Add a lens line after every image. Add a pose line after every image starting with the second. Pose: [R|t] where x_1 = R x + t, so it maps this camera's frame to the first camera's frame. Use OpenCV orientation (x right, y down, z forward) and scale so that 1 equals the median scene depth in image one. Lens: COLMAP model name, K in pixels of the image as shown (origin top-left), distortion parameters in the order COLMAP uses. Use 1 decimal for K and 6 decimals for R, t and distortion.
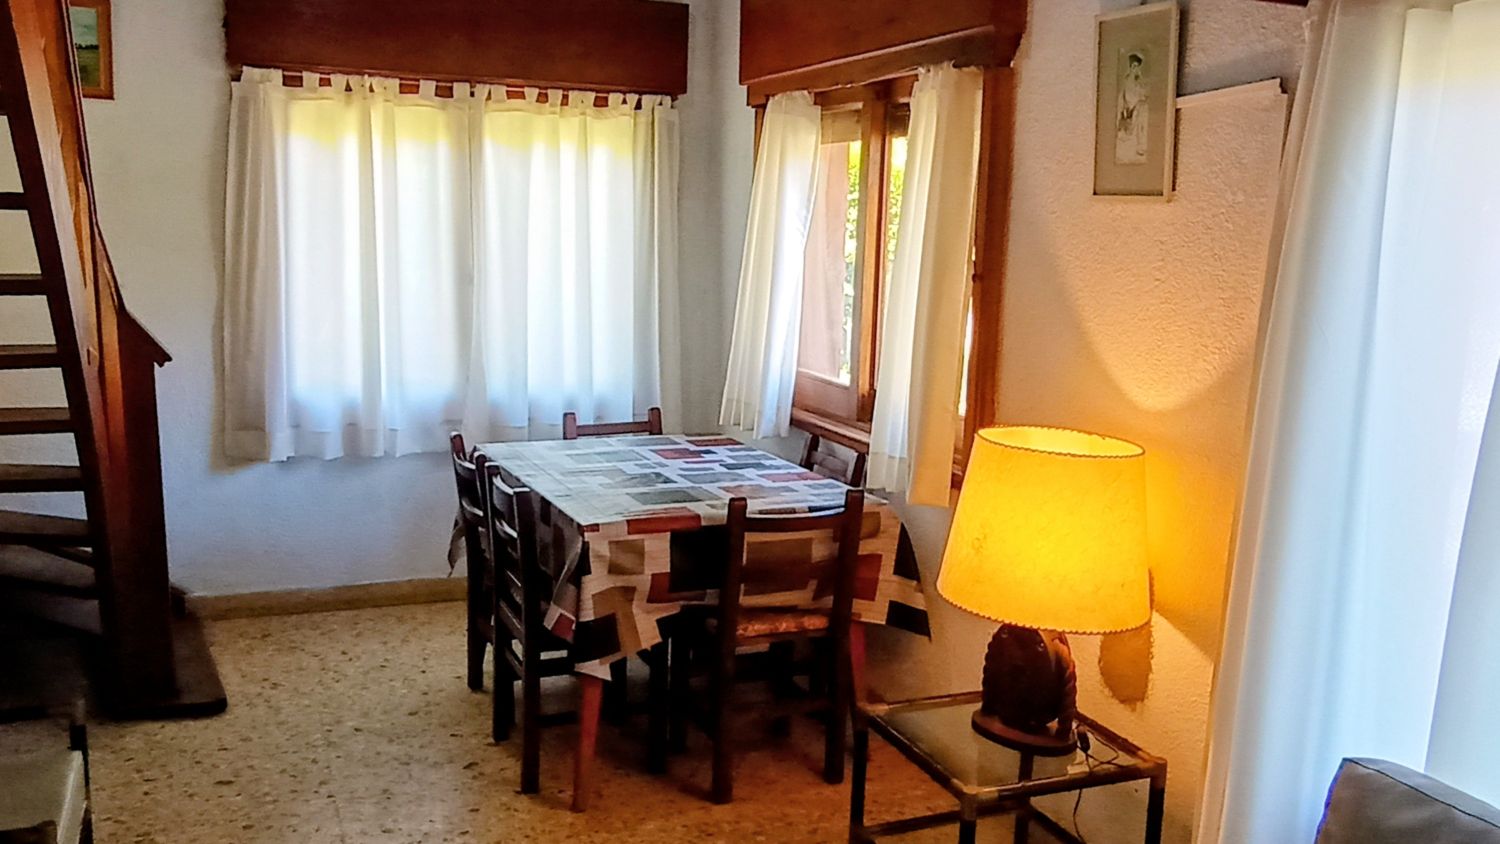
lens RADIAL K [[1273.1, 0, 750.0], [0, 1273.1, 422.0], [0, 0, 1]] dist [0.000683, 0.000778]
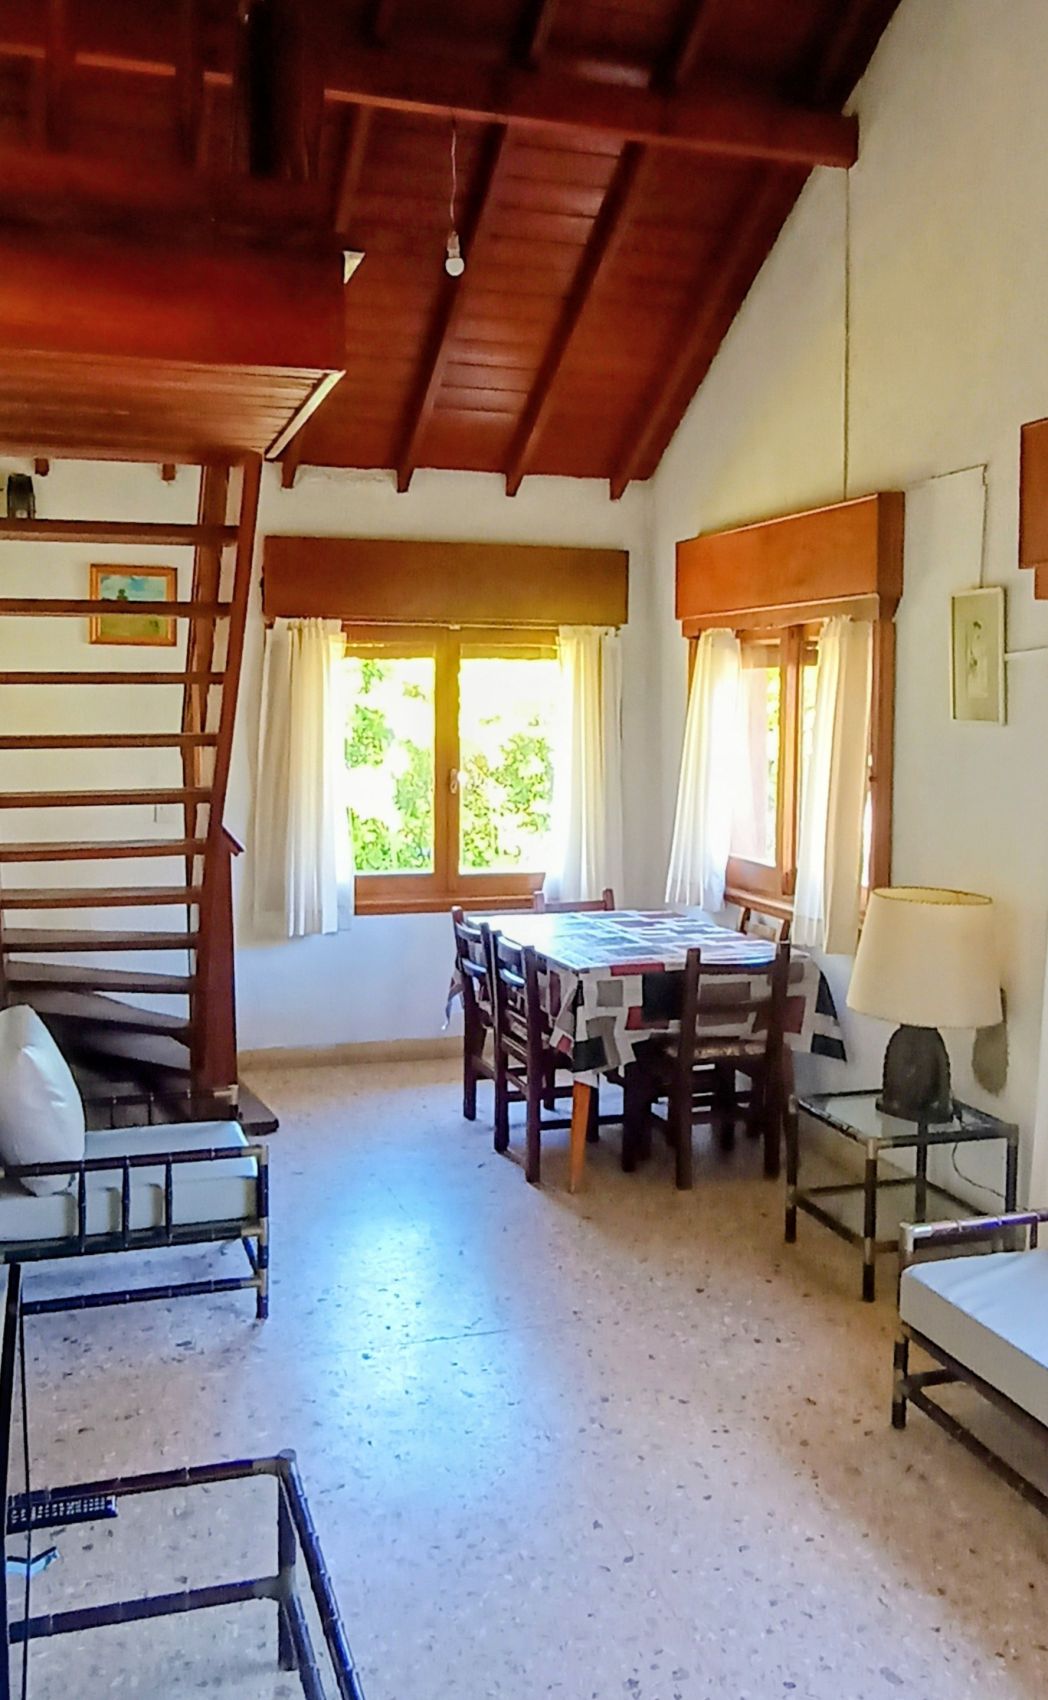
lens RADIAL K [[1424.7, 0, 523.4], [0, 1424.7, 780.2], [0, 0, 1]] dist [-0.009937, -0.000836]
pose [[0.995970, -0.017281, -0.088008, -0.047876], [0.007973, 0.994436, -0.105036, 0.036881], [0.089333, 0.103911, 0.990567, -0.451628]]
